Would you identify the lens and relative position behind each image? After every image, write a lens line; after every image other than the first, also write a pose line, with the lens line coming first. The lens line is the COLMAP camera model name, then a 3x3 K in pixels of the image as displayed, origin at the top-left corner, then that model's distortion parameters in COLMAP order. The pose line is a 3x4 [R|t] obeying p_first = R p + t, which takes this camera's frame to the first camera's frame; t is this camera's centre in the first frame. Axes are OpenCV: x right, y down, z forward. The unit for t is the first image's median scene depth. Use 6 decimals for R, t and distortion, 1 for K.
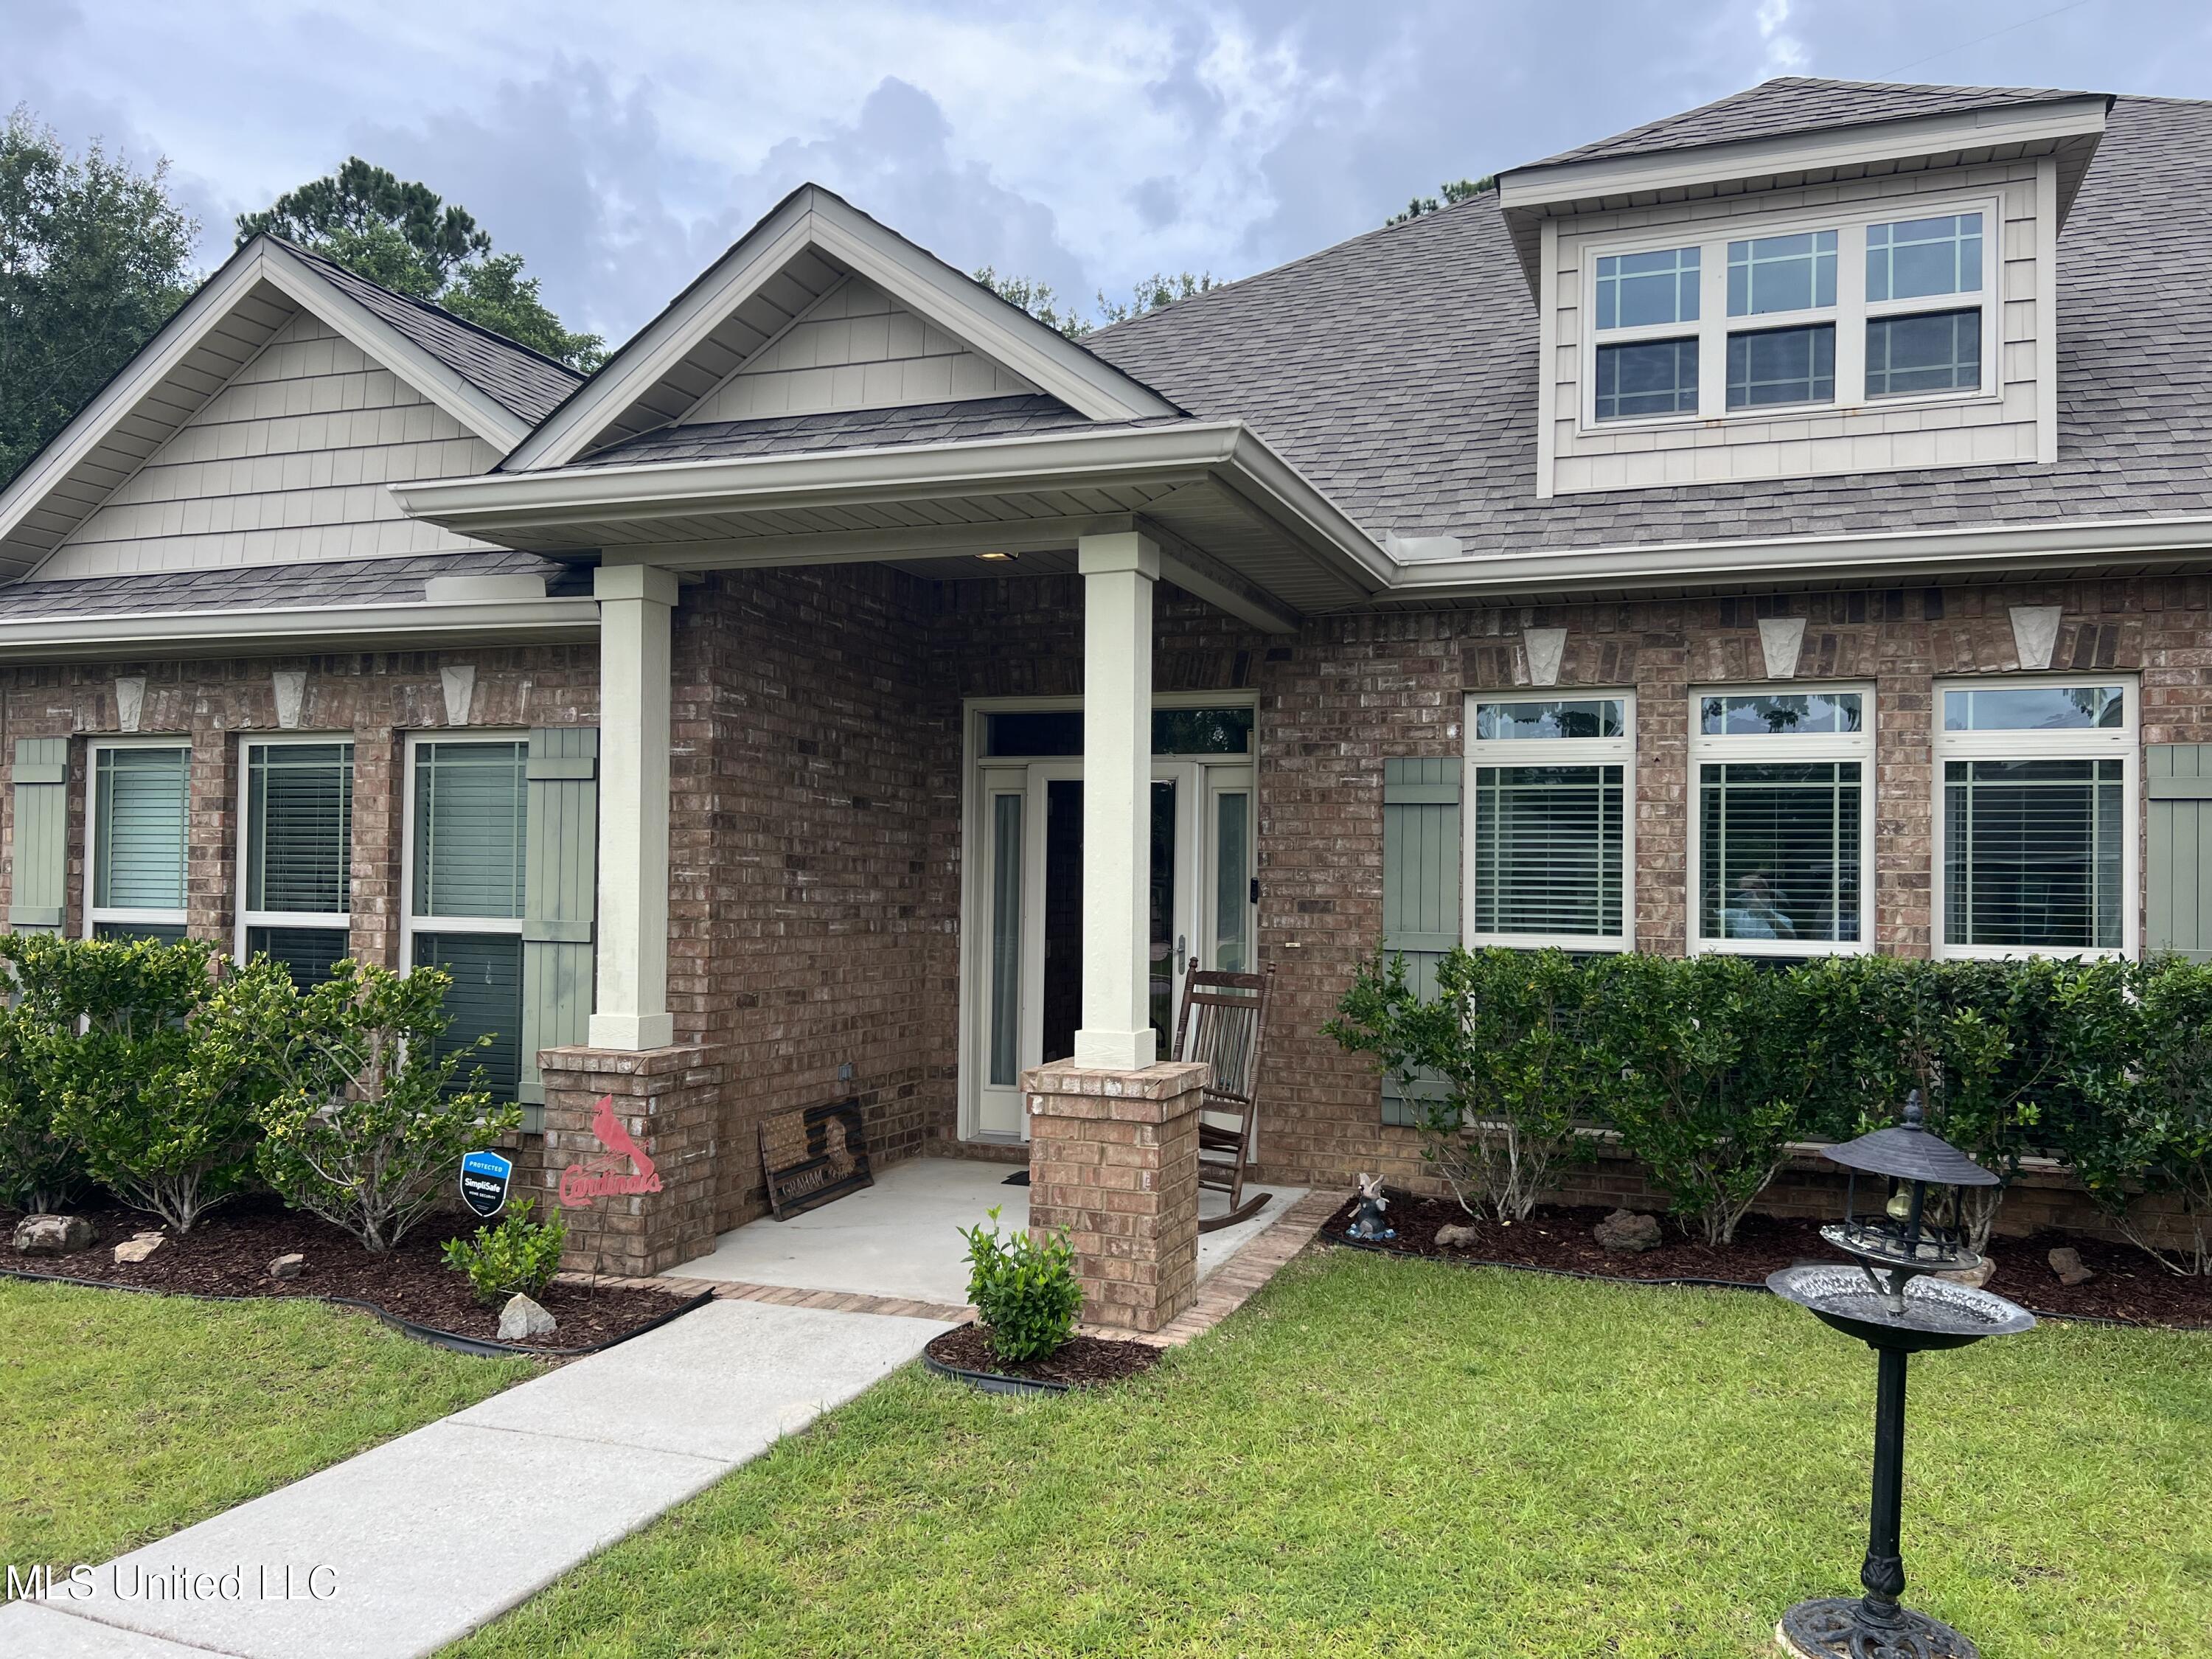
lens RADIAL K [[1681.6, 0, 1103.8], [0, 1681.6, 845.5], [0, 0, 1]] dist [0.048299, -0.037495]
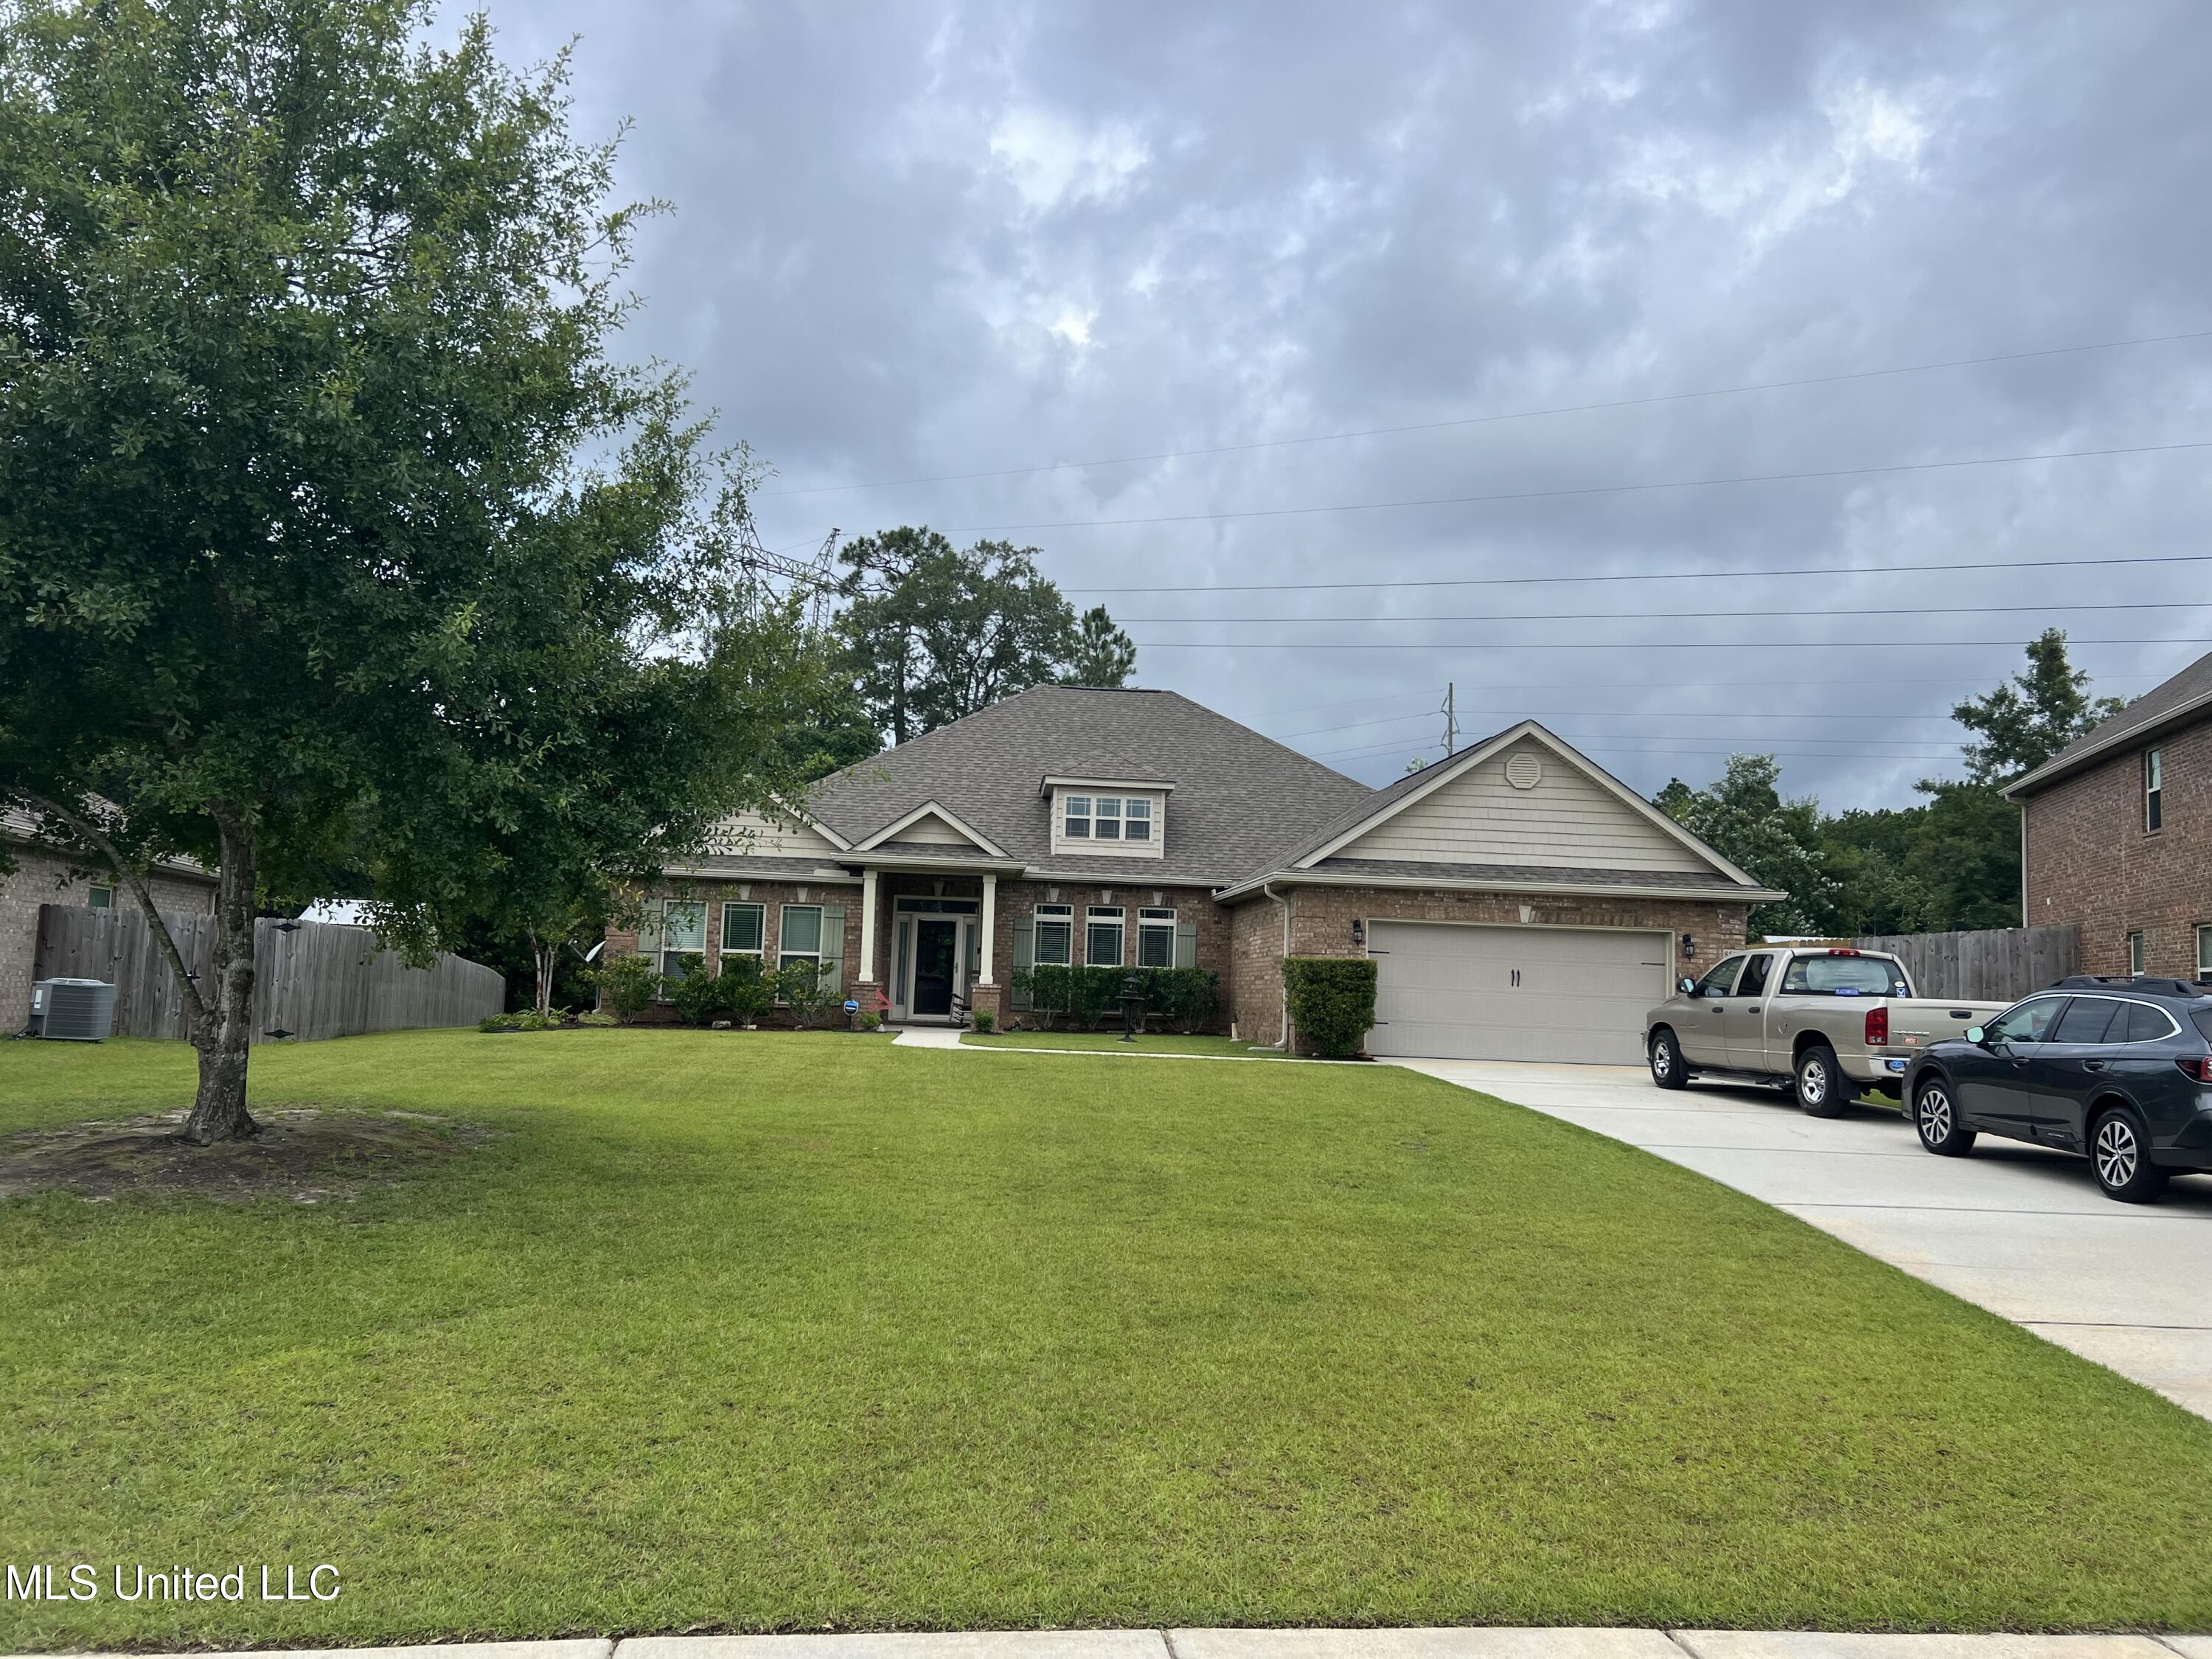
lens RADIAL K [[1716.0, 0, 1147.3], [0, 1716.0, 836.2], [0, 0, 1]] dist [0.071350, -0.076365]
pose [[0.896312, 0.057190, 0.439720, -1.407683], [-0.030435, 0.997244, -0.067662, 0.021323], [-0.442378, 0.047263, 0.895583, -2.904972]]
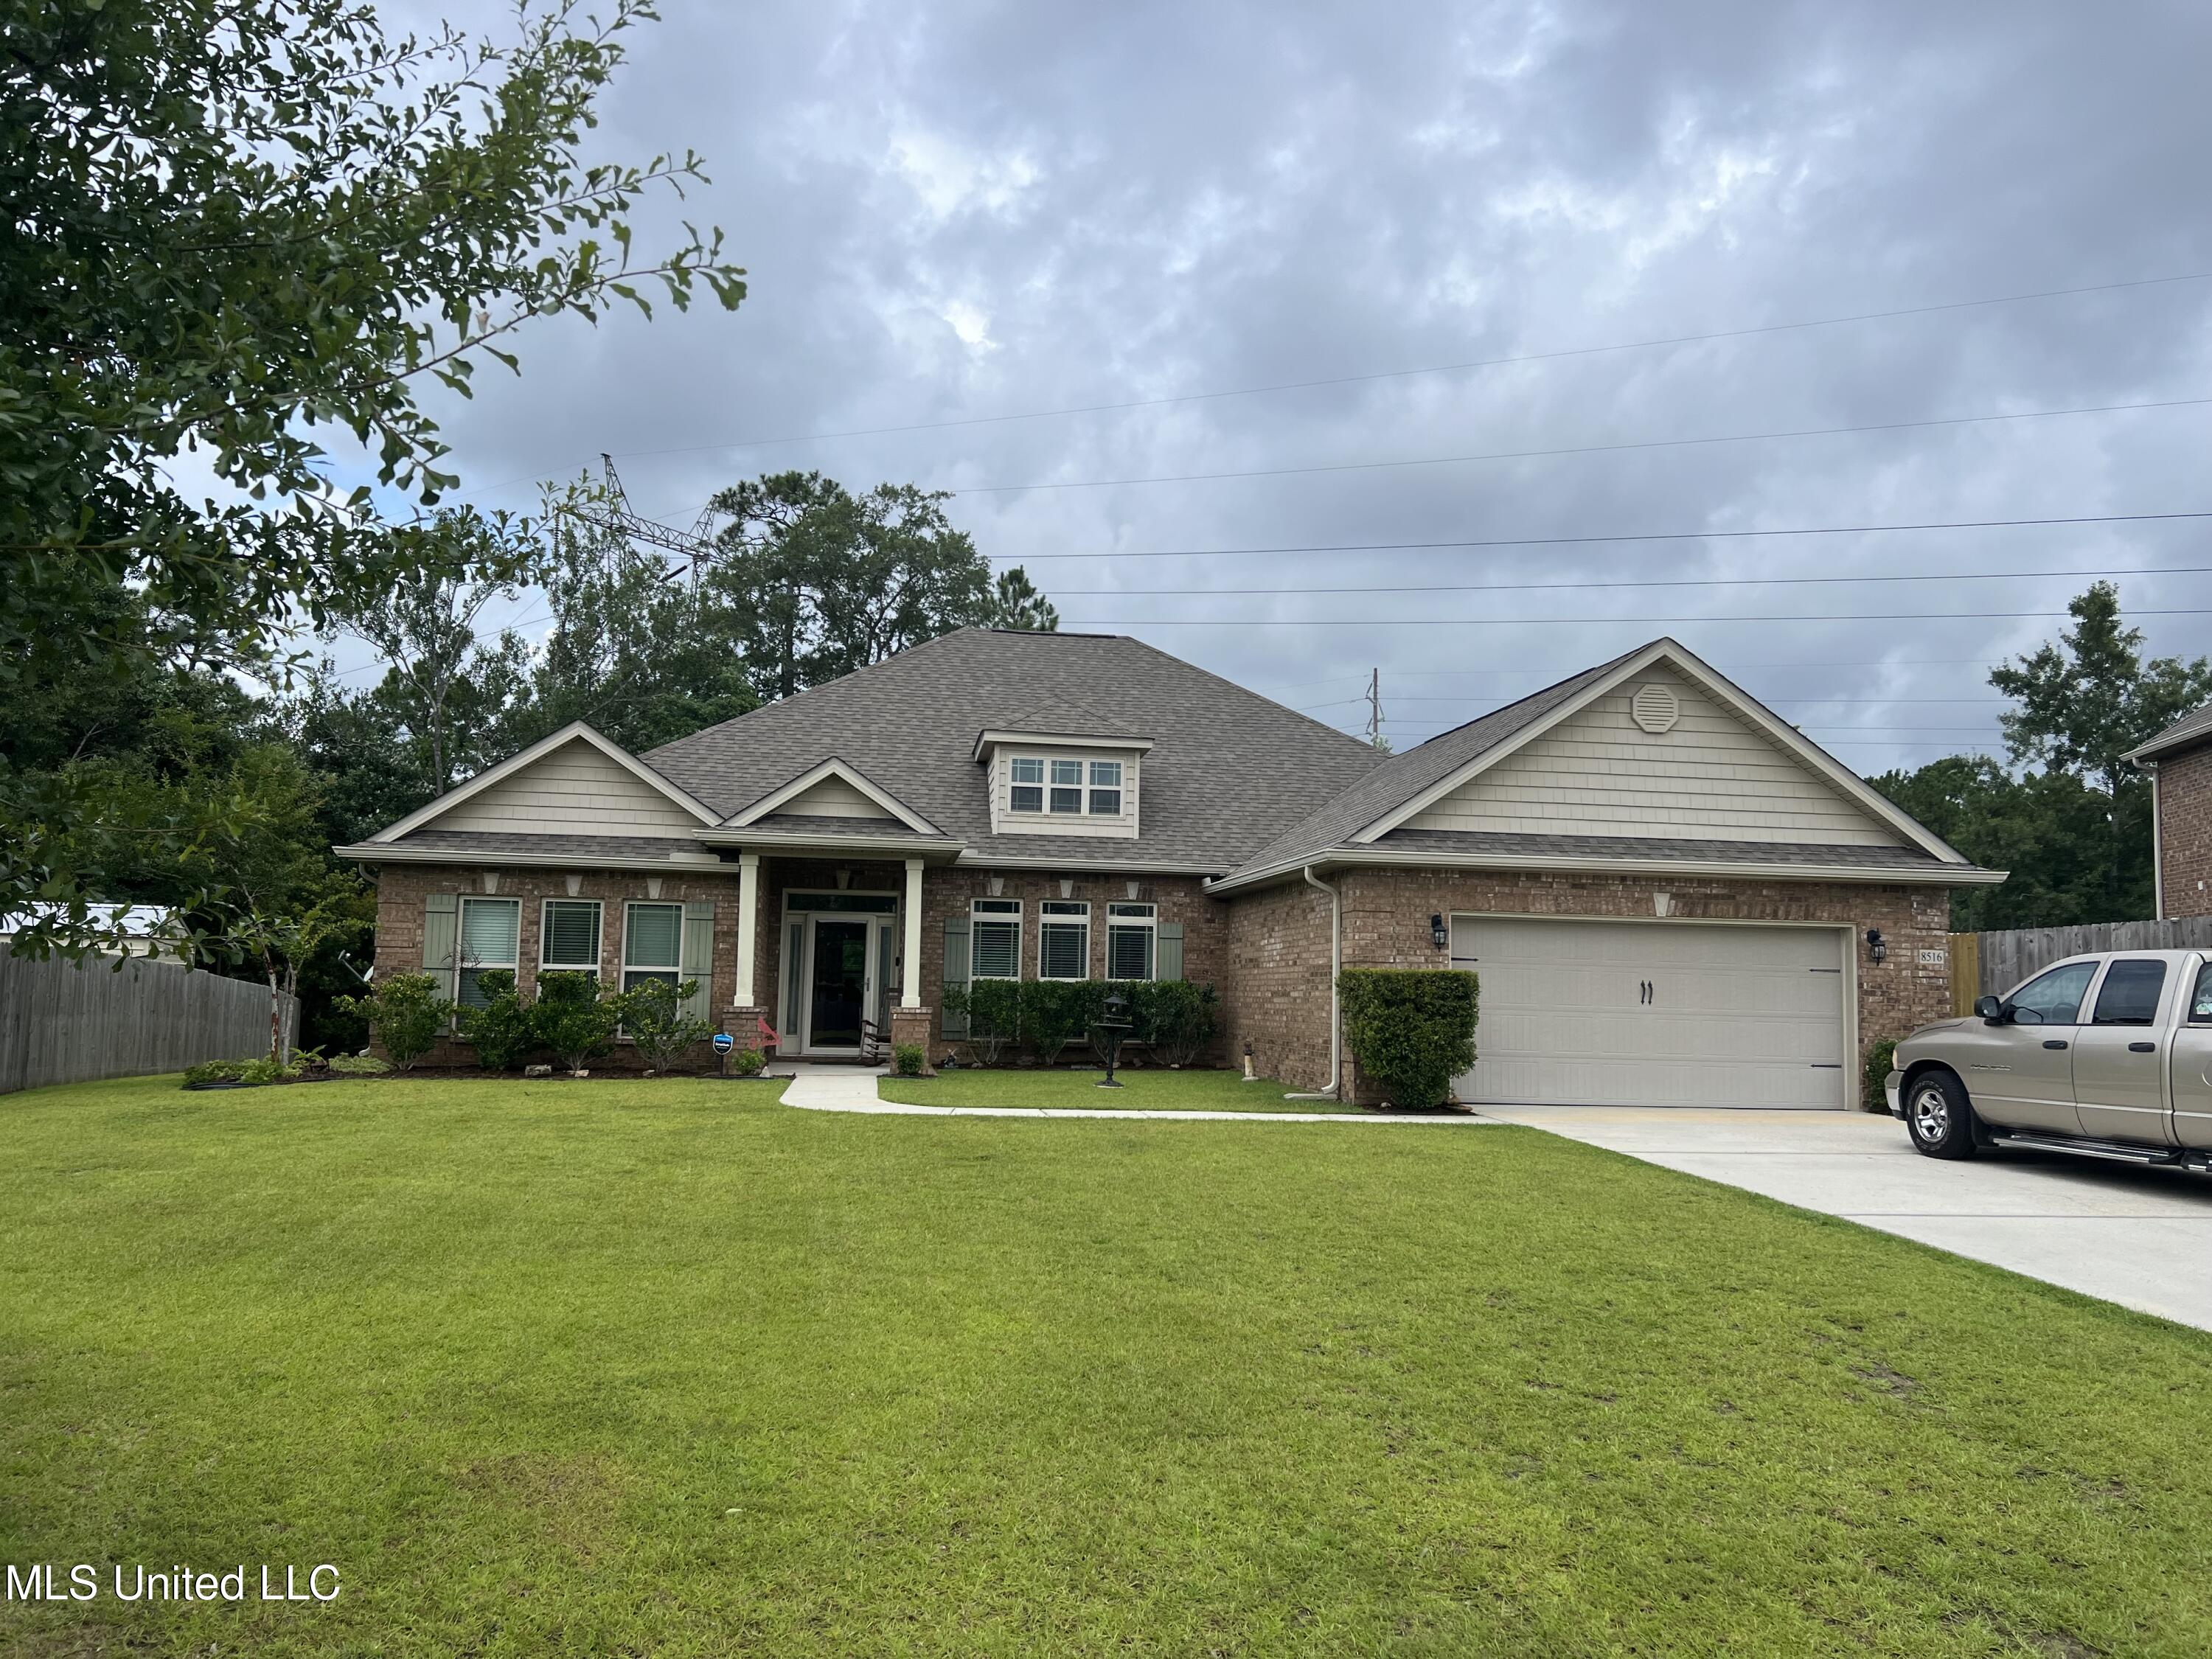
lens RADIAL K [[1697.2, 0, 1160.2], [0, 1697.2, 859.7], [0, 0, 1]] dist [0.070679, -0.091372]
pose [[0.863303, 0.045162, 0.502661, -1.079405], [-0.019238, 0.998209, -0.056643, 0.009893], [-0.504319, 0.039230, 0.862626, -1.899337]]
